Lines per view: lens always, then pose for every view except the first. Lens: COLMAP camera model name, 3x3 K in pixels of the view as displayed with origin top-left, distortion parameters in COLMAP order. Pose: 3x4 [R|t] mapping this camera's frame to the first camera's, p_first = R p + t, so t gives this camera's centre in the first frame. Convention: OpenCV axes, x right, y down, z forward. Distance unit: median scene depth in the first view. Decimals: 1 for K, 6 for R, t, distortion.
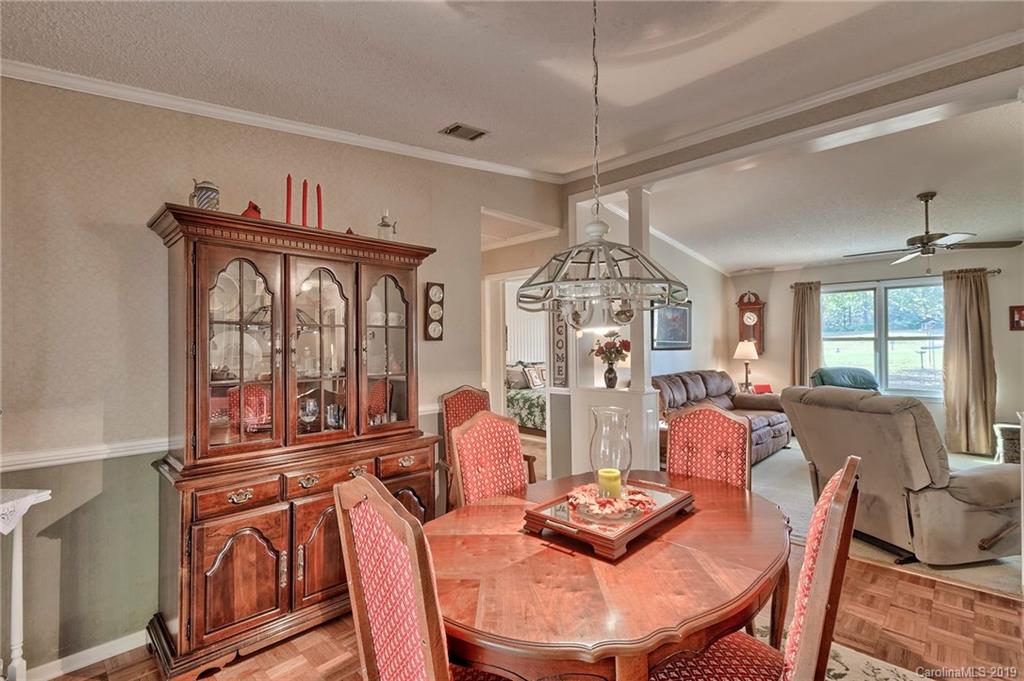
lens RADIAL K [[480.5, 0, 512.0], [0, 480.5, 340.5], [0, 0, 1]] dist [0.001178, 0.000512]
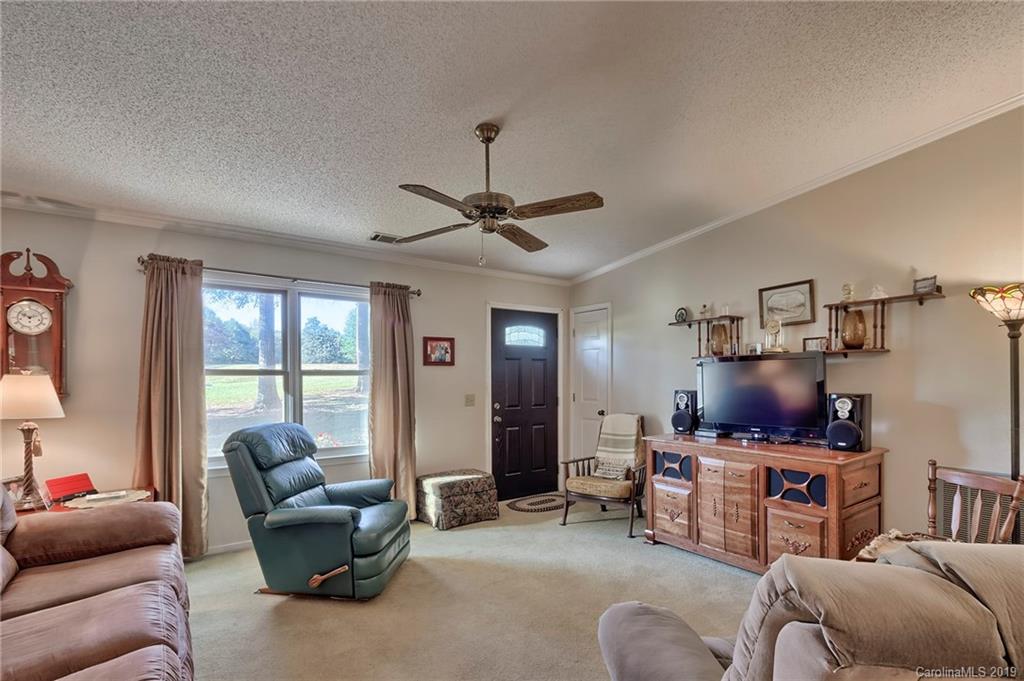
lens RADIAL K [[488.6, 0, 509.7], [0, 488.6, 385.7], [0, 0, 1]] dist [0.000006, 0.000053]
pose [[0.185911, -0.004805, 0.982555, 0.187984], [-0.007075, 0.999956, 0.006229, 0.007559], [-0.982541, -0.008109, 0.185869, 0.598900]]
